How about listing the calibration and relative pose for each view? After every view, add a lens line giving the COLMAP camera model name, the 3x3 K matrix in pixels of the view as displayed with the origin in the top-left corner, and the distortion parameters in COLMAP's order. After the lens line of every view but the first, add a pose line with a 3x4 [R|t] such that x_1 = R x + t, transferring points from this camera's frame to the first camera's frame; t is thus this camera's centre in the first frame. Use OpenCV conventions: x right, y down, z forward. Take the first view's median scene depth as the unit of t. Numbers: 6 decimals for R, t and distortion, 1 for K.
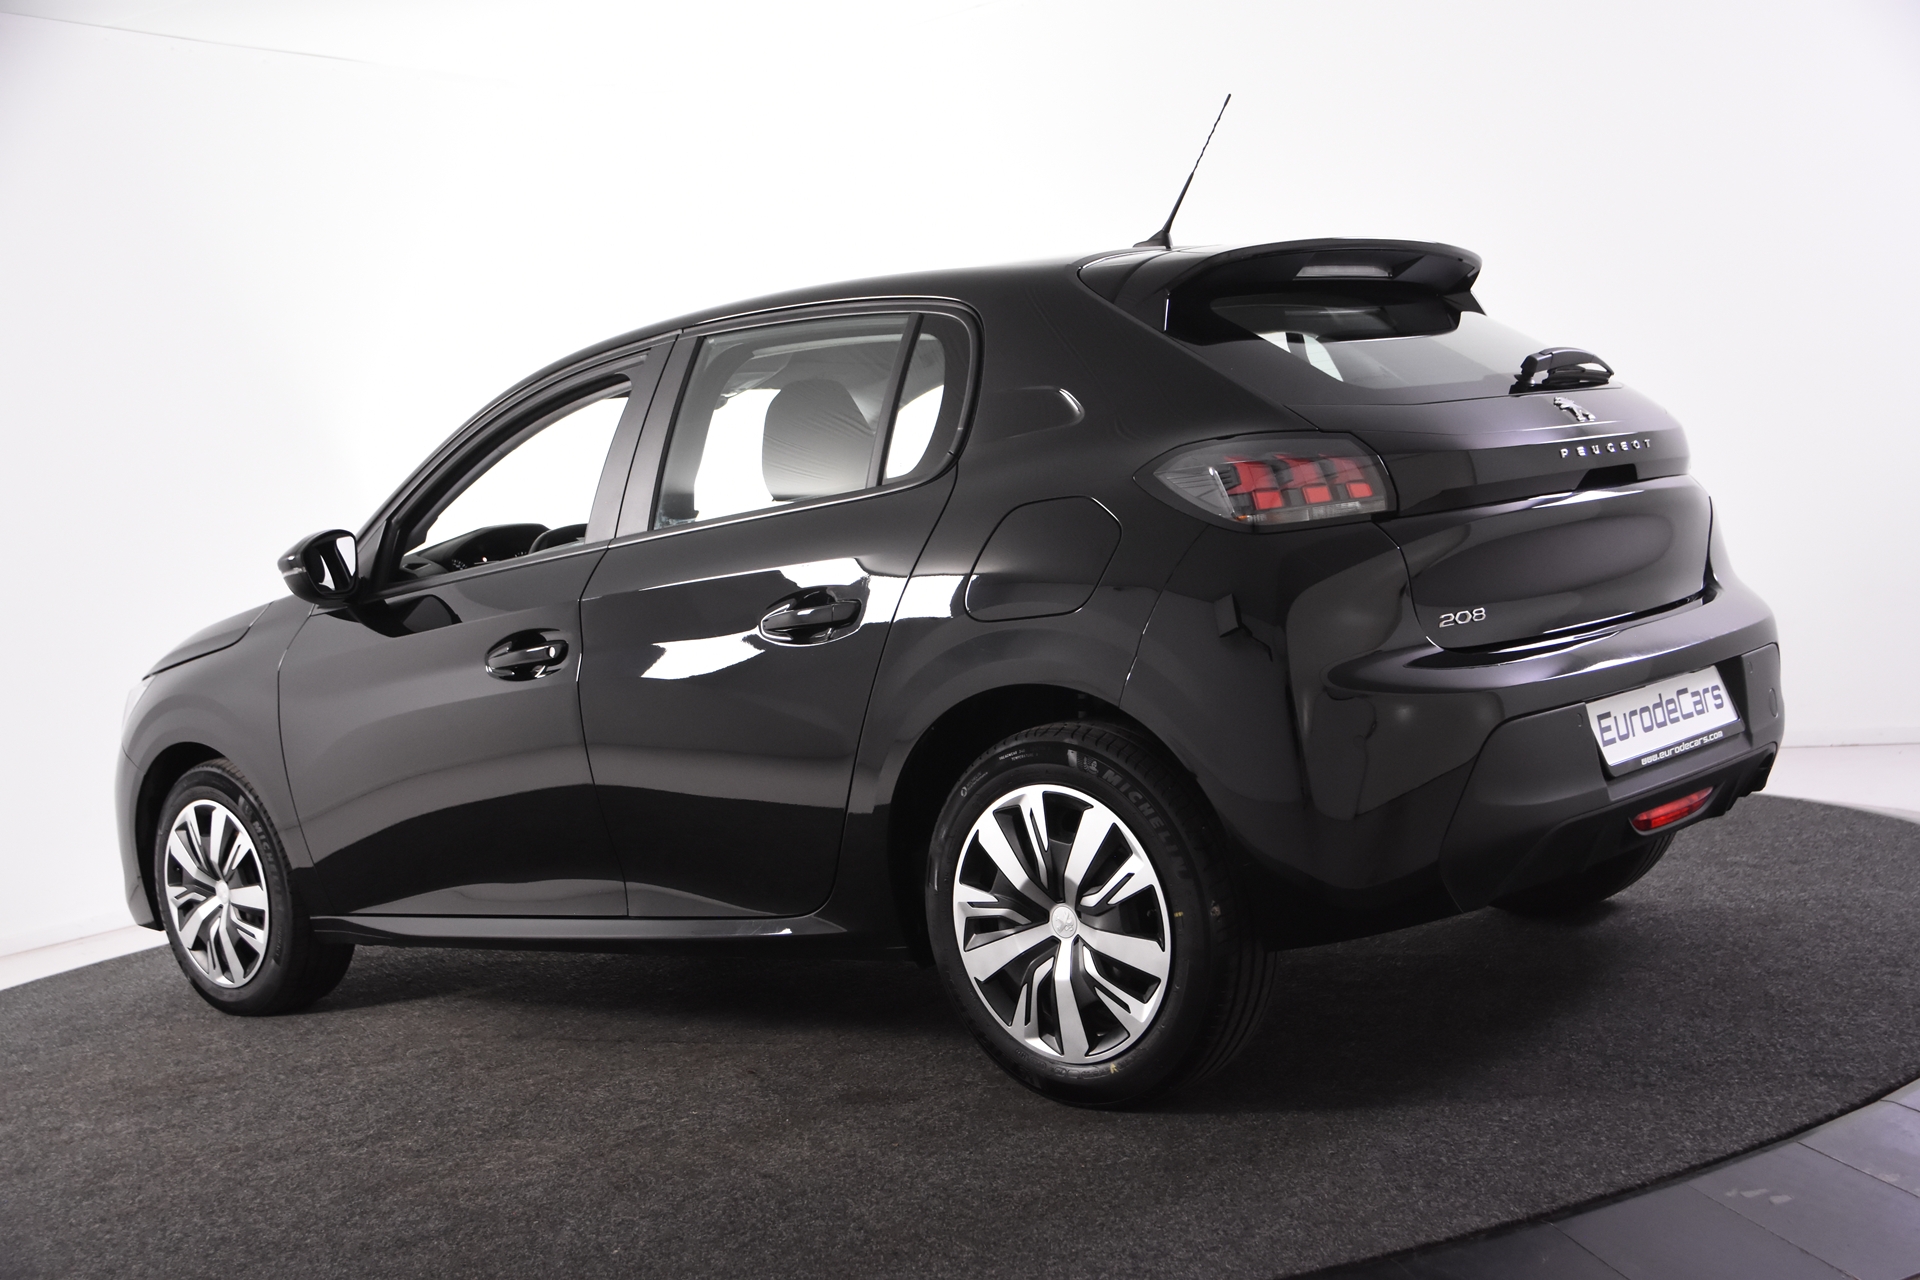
lens RADIAL K [[2249.7, 0, 953.2], [0, 2249.7, 639.2], [0, 0, 1]] dist [0.020994, 0.000000]
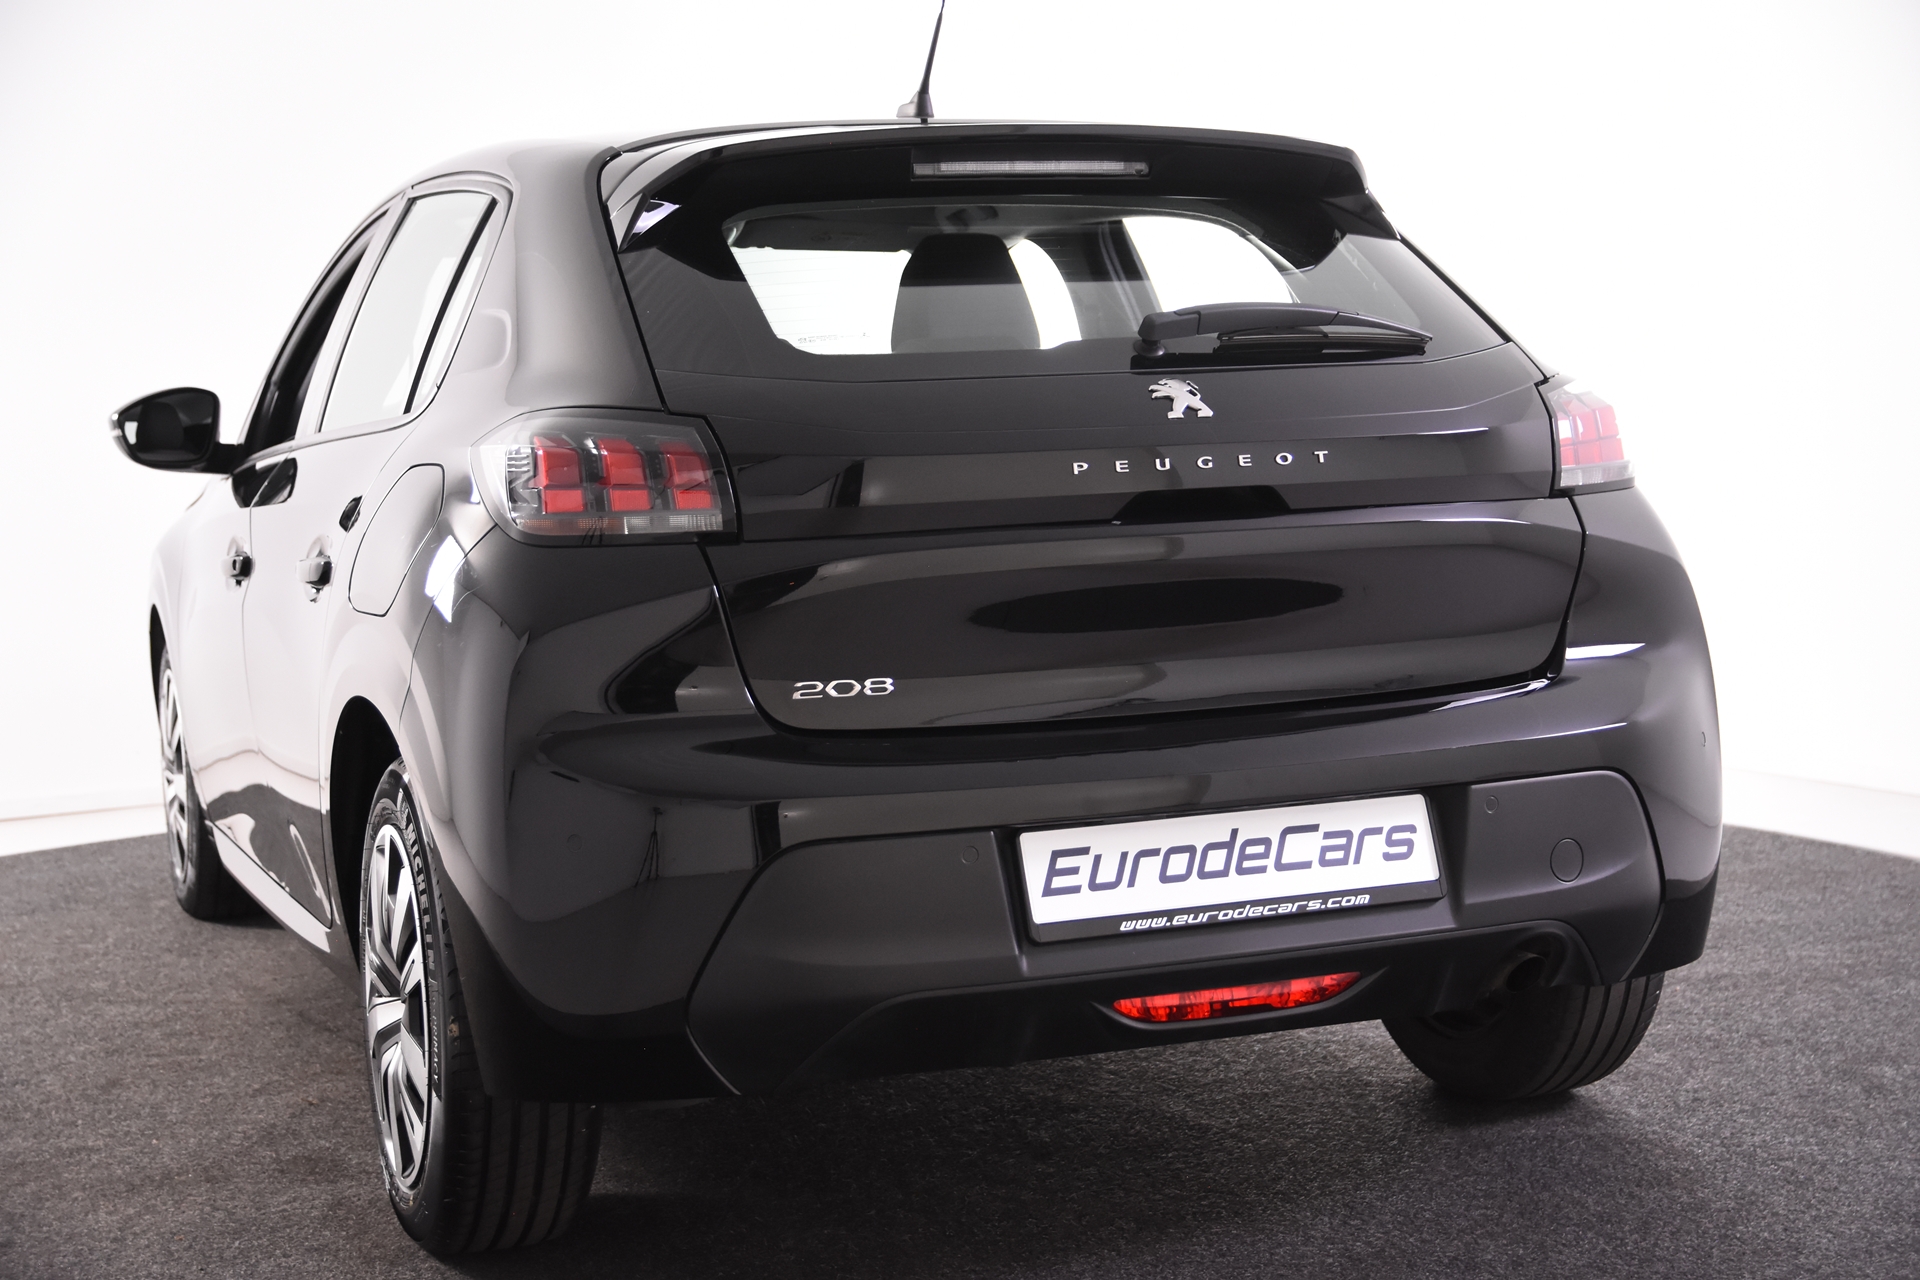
lens RADIAL K [[2775.7, 0, 970.6], [0, 2775.7, 644.3], [0, 0, 1]] dist [0.026022, 0.000000]
pose [[0.893020, 0.128422, -0.431304, 0.595522], [-0.094939, 0.990609, 0.098386, -0.106093], [0.439889, -0.046913, 0.896826, 0.210133]]
